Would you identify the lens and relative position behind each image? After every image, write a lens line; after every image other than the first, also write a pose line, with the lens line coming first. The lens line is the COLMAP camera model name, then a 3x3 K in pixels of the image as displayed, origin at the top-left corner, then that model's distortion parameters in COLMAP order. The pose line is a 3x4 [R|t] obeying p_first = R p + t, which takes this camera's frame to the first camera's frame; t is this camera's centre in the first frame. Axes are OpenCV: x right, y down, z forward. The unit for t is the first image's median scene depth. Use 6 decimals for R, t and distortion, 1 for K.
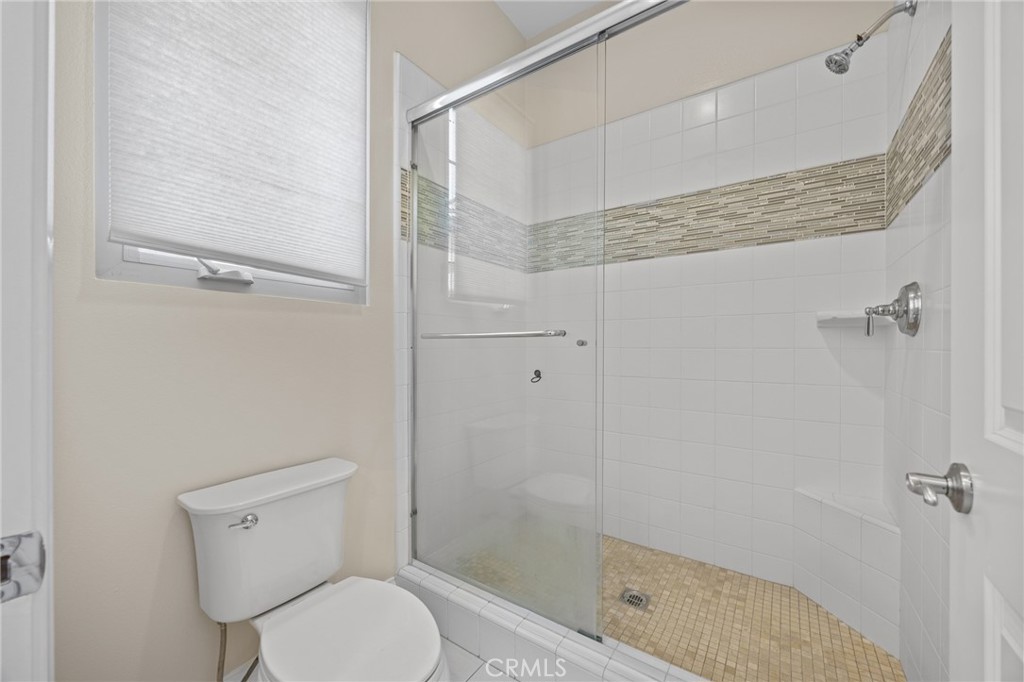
lens RADIAL K [[392.0, 0, 516.8], [0, 392.0, 341.6], [0, 0, 1]] dist [-0.001168, -0.000020]
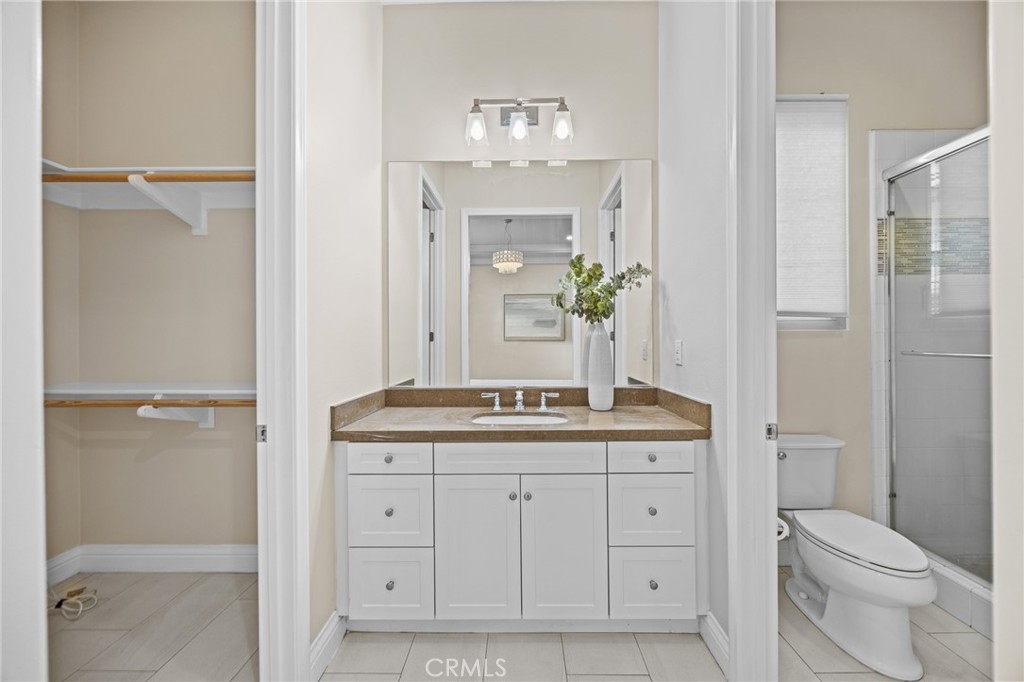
lens RADIAL K [[401.2, 0, 512.0], [0, 401.2, 341.0], [0, 0, 1]] dist [-0.001604, -0.000100]
pose [[0.555956, -0.001157, -0.831211, 0.118633], [0.022421, 0.999656, 0.013605, -0.089981], [0.830909, -0.026201, 0.555791, -0.684315]]
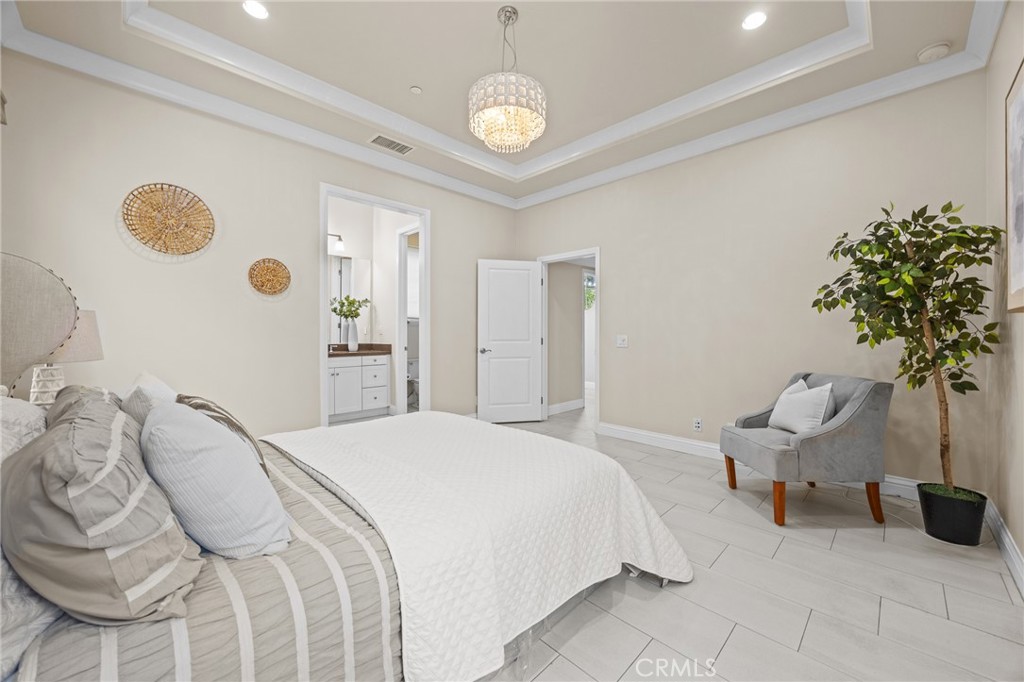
lens RADIAL K [[389.3, 0, 514.0], [0, 389.3, 337.7], [0, 0, 1]] dist [-0.002621, -0.000058]
pose [[0.980786, 0.006600, -0.194975, 1.820571], [-0.000007, 0.999429, 0.033796, -0.075405], [0.195087, -0.033146, 0.980226, -3.861379]]
